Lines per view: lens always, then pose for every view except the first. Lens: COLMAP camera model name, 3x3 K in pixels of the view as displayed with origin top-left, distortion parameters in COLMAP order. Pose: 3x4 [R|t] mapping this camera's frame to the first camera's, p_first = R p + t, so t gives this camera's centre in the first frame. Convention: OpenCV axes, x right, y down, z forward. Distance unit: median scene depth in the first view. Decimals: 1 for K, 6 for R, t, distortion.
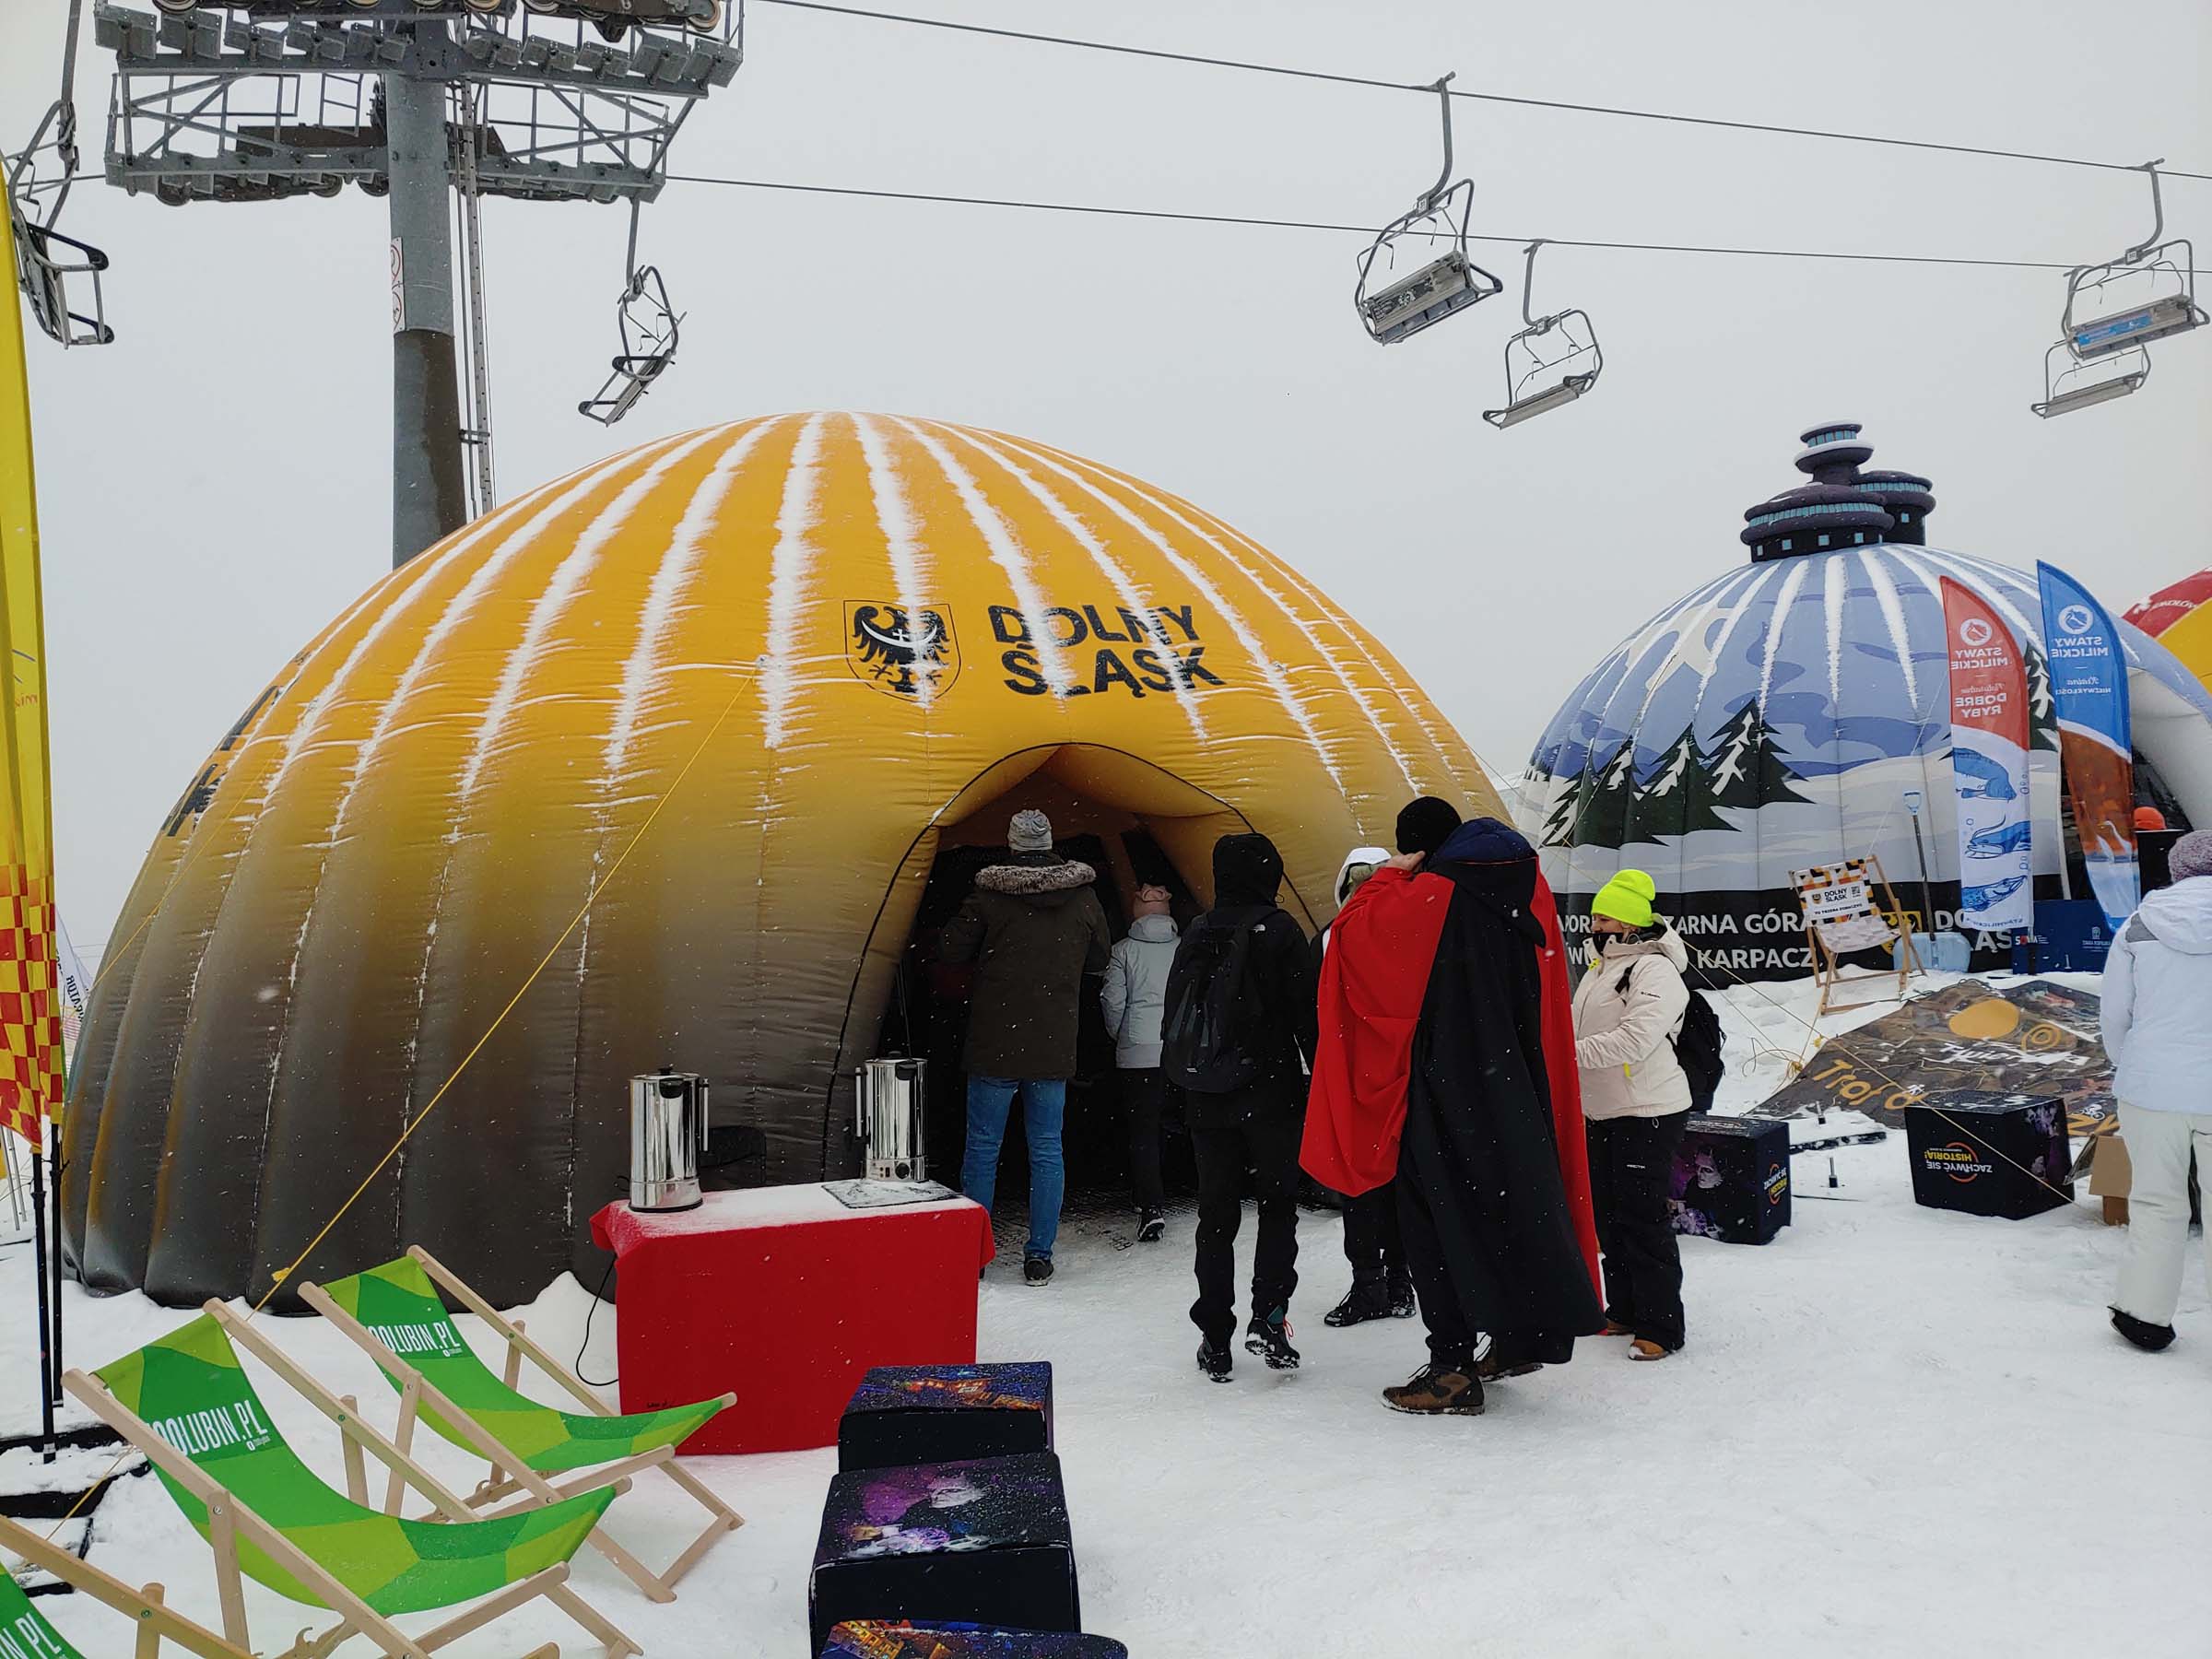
lens RADIAL K [[1643.0, 0, 1108.6], [0, 1643.0, 823.1], [0, 0, 1]] dist [0.009840, 0.009317]
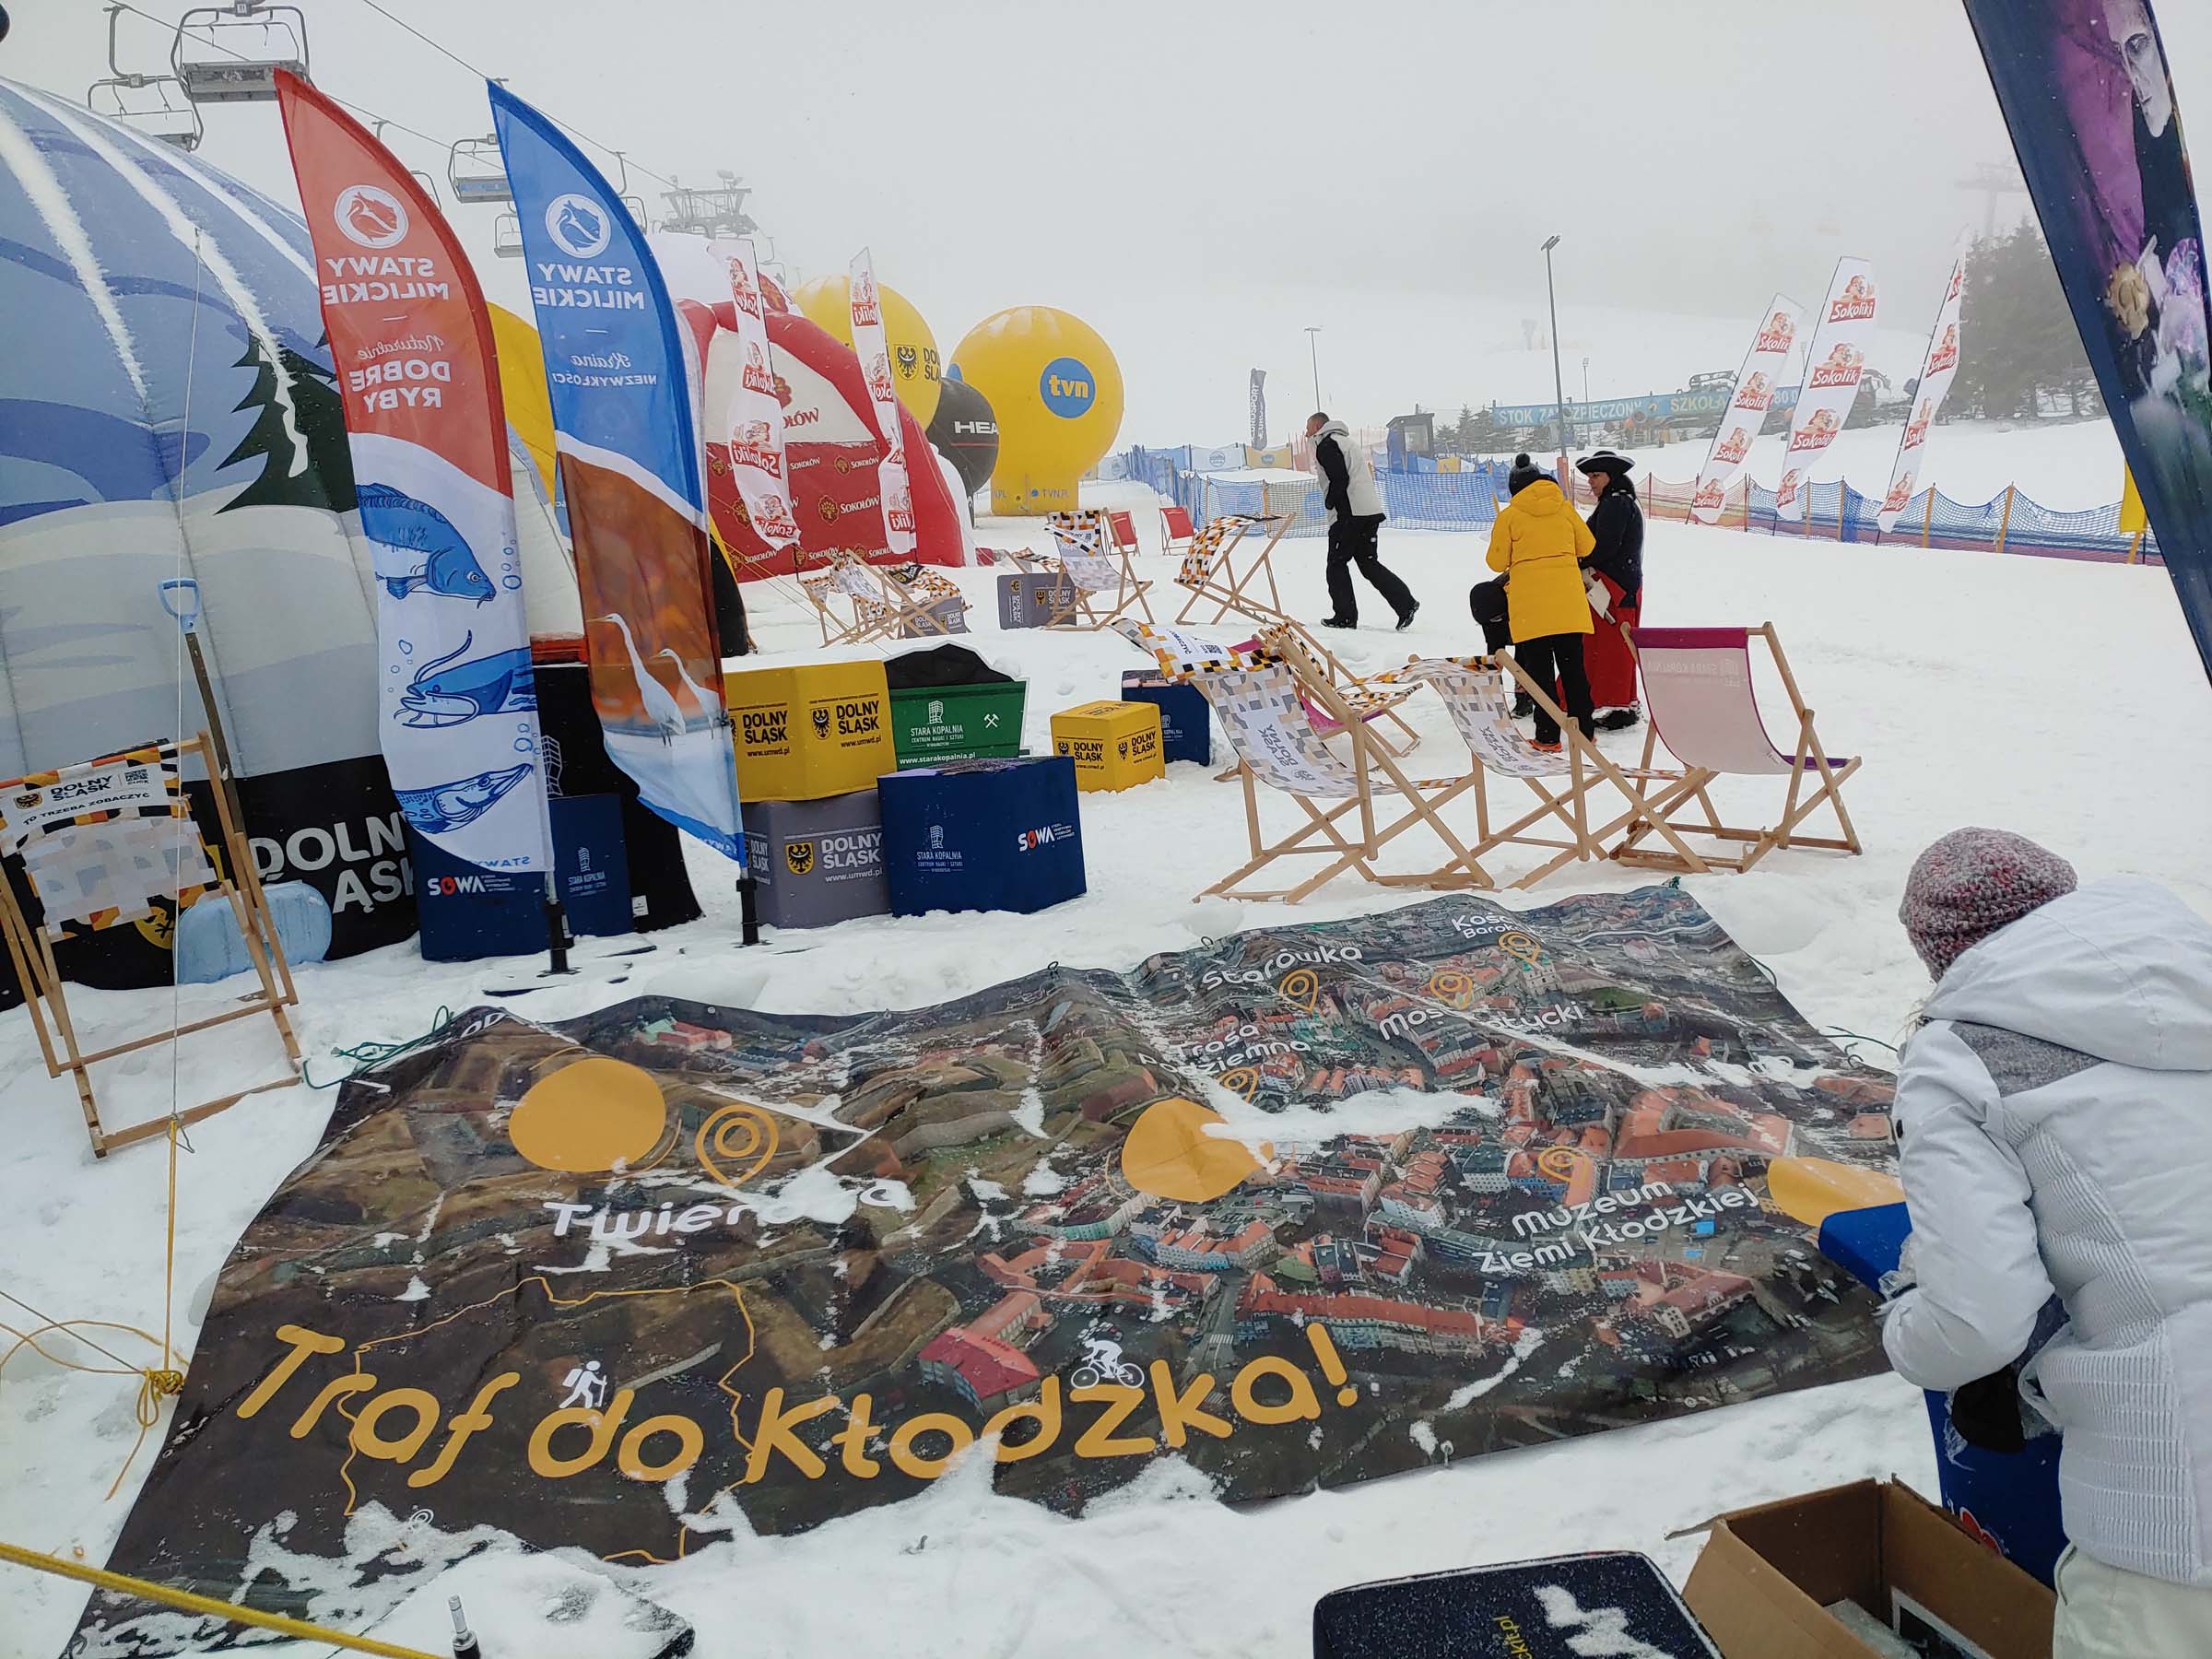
lens RADIAL K [[1643.0, 0, 1111.5], [0, 1643.0, 819.5], [0, 0, 1]] dist [0.009840, 0.009317]
pose [[0.373438, -0.101844, 0.922048, 0.180198], [0.000871, 0.993993, 0.109438, -0.003727], [-0.927655, -0.040065, 0.371284, 0.661650]]
